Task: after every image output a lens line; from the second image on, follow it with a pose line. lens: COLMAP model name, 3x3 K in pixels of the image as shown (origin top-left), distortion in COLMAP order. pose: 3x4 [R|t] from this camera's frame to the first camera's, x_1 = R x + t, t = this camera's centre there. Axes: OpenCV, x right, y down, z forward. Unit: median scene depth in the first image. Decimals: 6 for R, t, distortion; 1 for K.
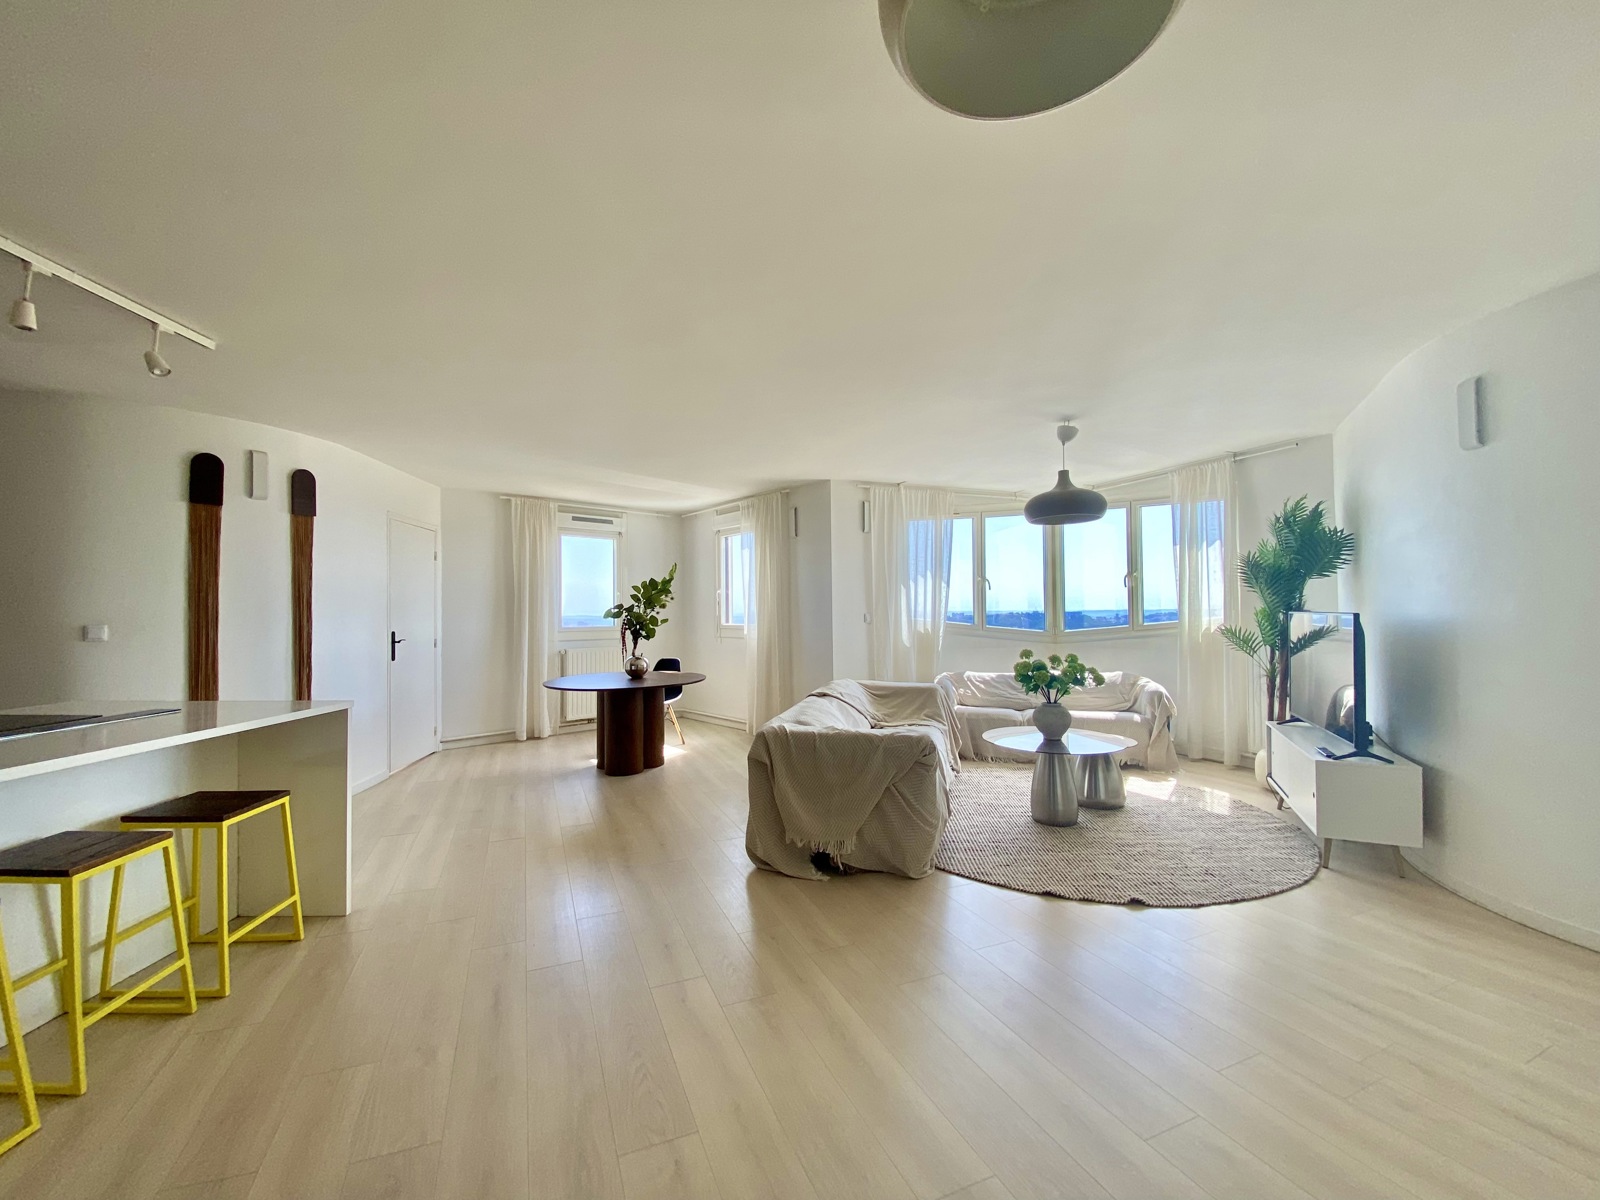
lens RADIAL K [[633.0, 0, 800.0], [0, 633.0, 600.0], [0, 0, 1]] dist [0.001135, -0.000110]
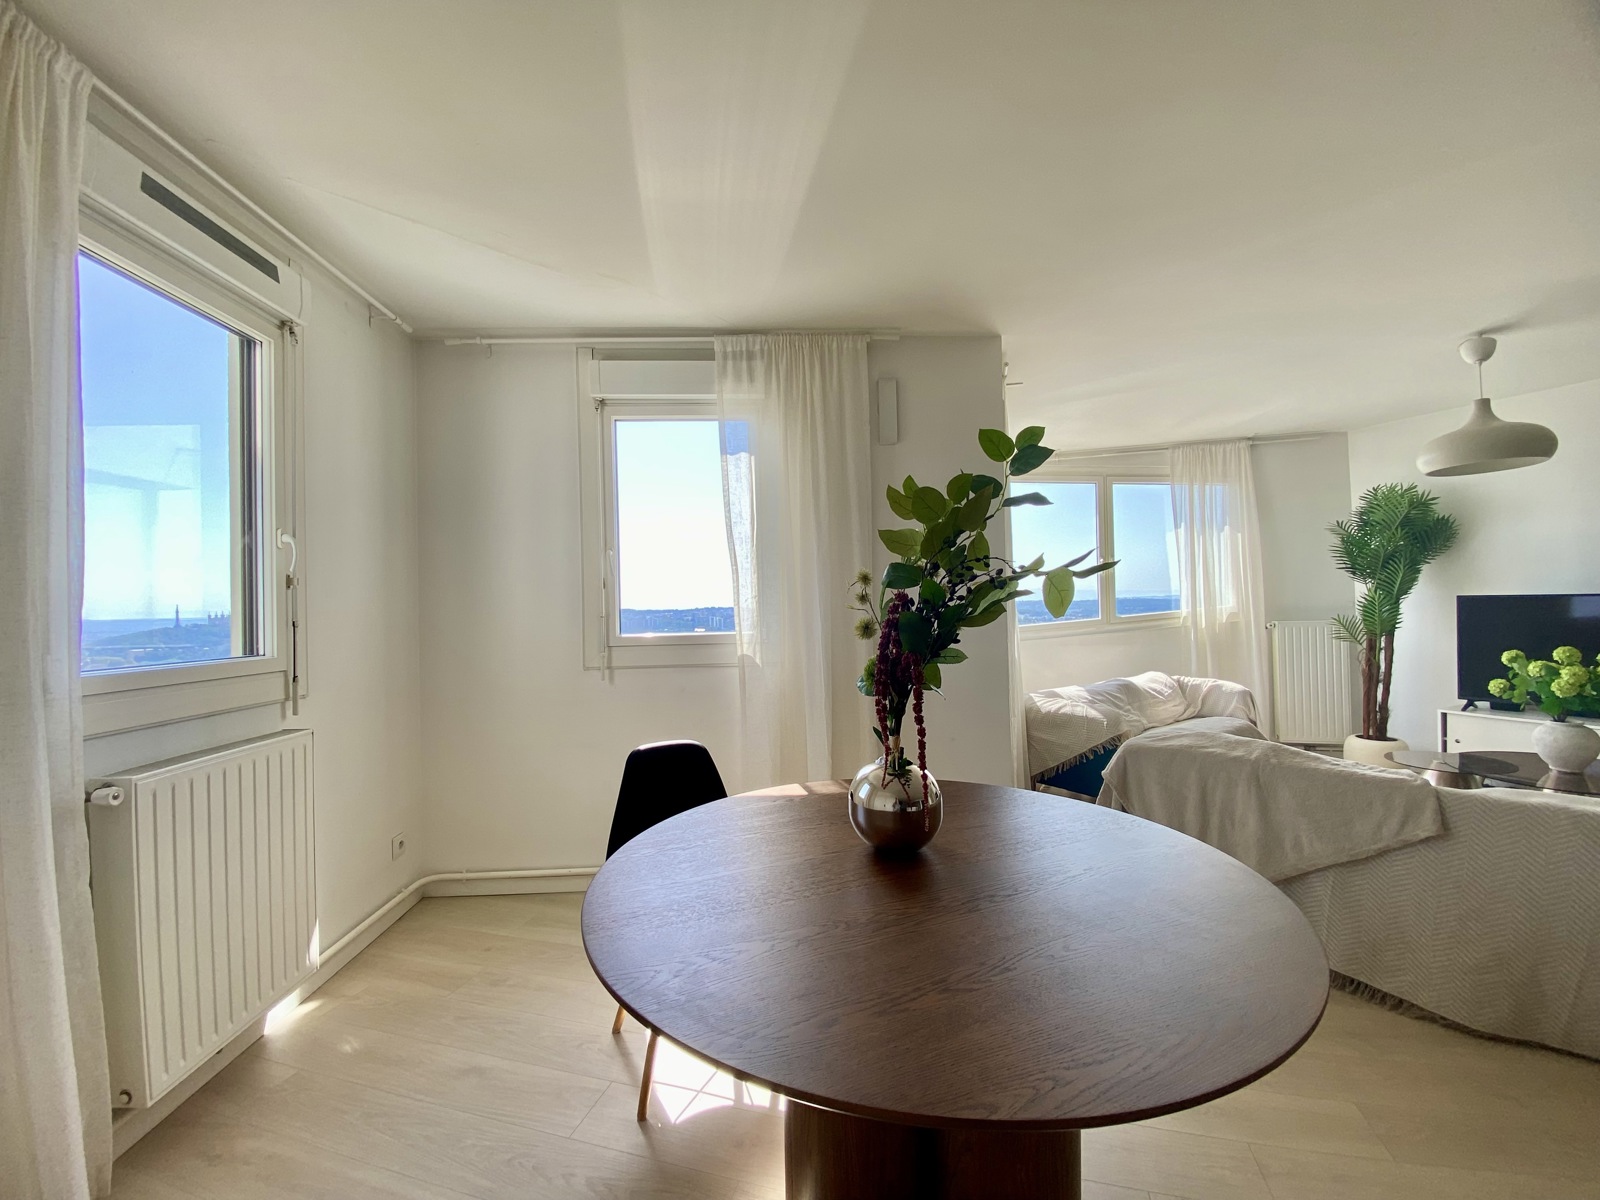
lens RADIAL K [[633.0, 0, 800.0], [0, 633.0, 600.0], [0, 0, 1]] dist [0.001135, -0.000110]
pose [[0.653795, 0.014780, 0.756527, -0.471490], [-0.017791, 0.999833, -0.004158, 0.033283], [-0.756462, -0.010741, 0.653949, 0.811785]]
